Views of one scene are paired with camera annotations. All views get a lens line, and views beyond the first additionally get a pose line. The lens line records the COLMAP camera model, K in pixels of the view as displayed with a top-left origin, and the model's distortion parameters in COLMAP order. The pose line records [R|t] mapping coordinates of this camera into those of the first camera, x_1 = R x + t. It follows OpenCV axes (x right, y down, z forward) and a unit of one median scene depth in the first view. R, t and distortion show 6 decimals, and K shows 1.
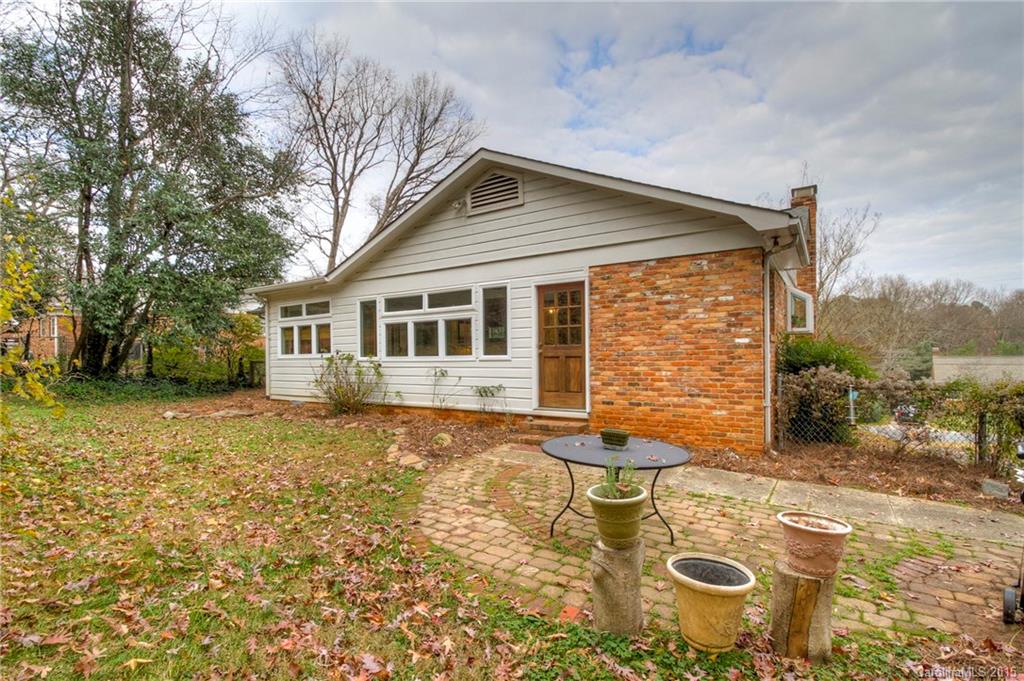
lens RADIAL K [[484.0, 0, 514.6], [0, 484.0, 354.4], [0, 0, 1]] dist [0.017004, -0.019573]
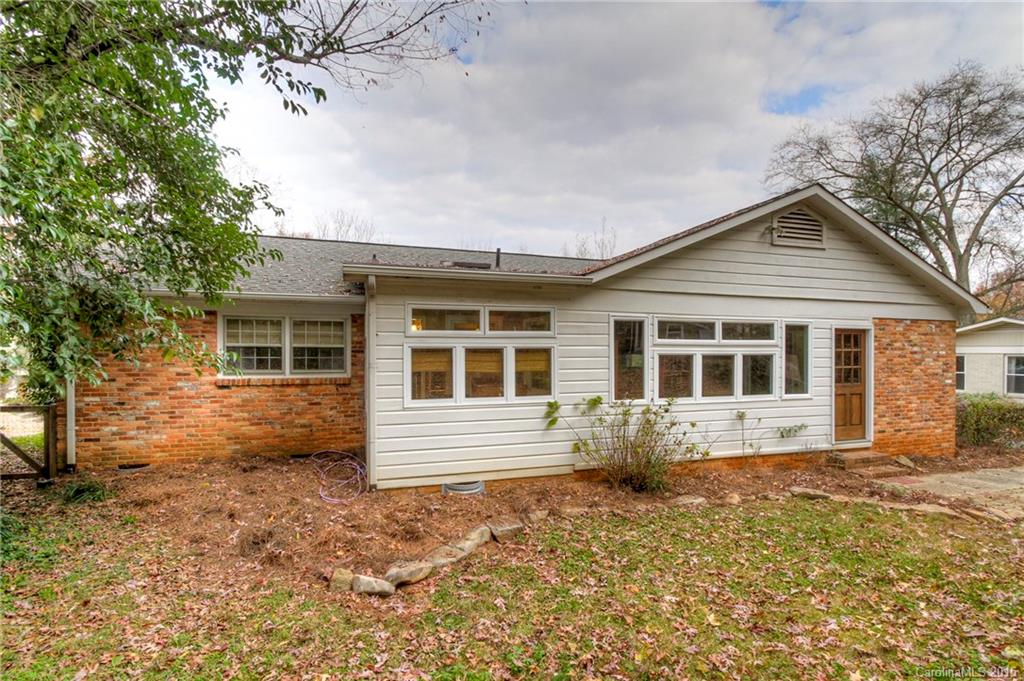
lens RADIAL K [[513.4, 0, 512.4], [0, 513.4, 386.8], [0, 0, 1]] dist [0.020442, 0.000123]
pose [[0.597841, -0.005340, 0.801597, -1.176850], [0.009023, 0.999959, -0.000068, -0.017326], [-0.801564, 0.007273, 0.597865, 0.804547]]
